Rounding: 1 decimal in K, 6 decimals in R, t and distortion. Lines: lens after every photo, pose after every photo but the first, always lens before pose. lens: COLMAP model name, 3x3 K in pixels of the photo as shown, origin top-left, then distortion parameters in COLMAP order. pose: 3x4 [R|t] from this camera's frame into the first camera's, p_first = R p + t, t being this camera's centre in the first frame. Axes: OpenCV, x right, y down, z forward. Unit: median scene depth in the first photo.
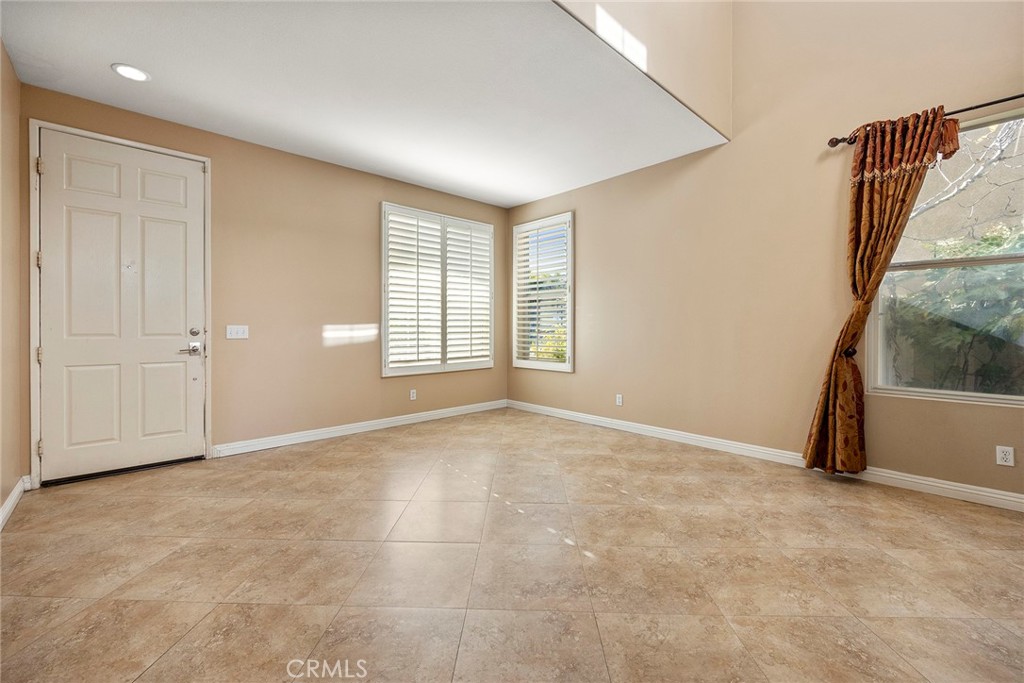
lens RADIAL K [[423.0, 0, 519.9], [0, 423.0, 333.3], [0, 0, 1]] dist [-0.004722, 0.001388]
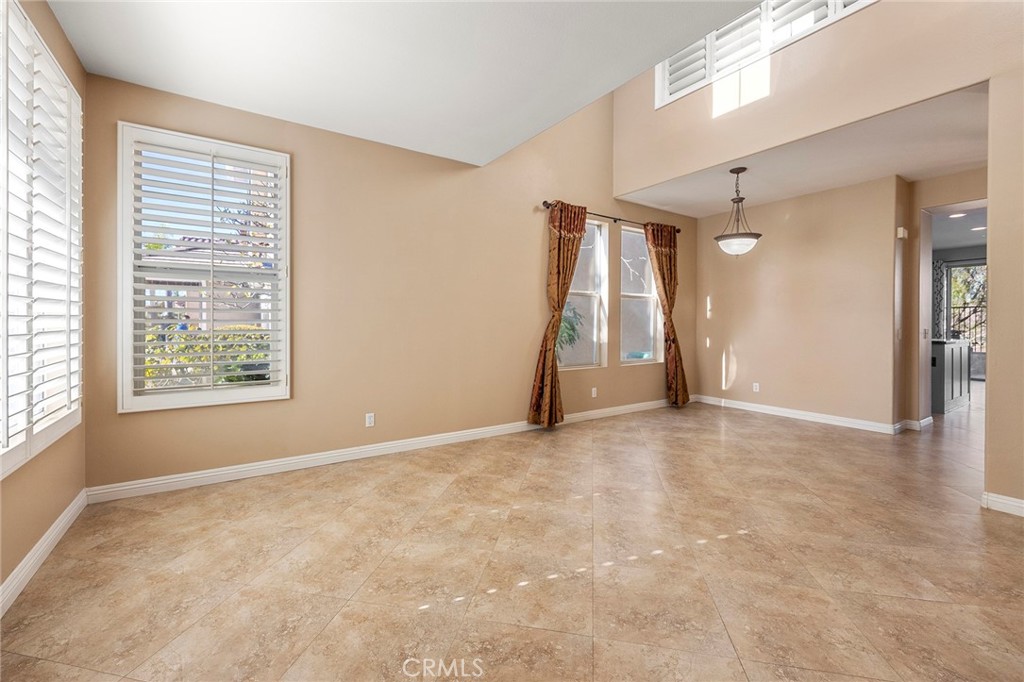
lens RADIAL K [[423.0, 0, 508.9], [0, 423.0, 326.2], [0, 0, 1]] dist [-0.004722, 0.001388]
pose [[0.173514, -0.010791, 0.984772, -0.687086], [0.009037, 0.999915, 0.009365, -0.034748], [-0.984790, 0.007274, 0.173597, 0.806791]]
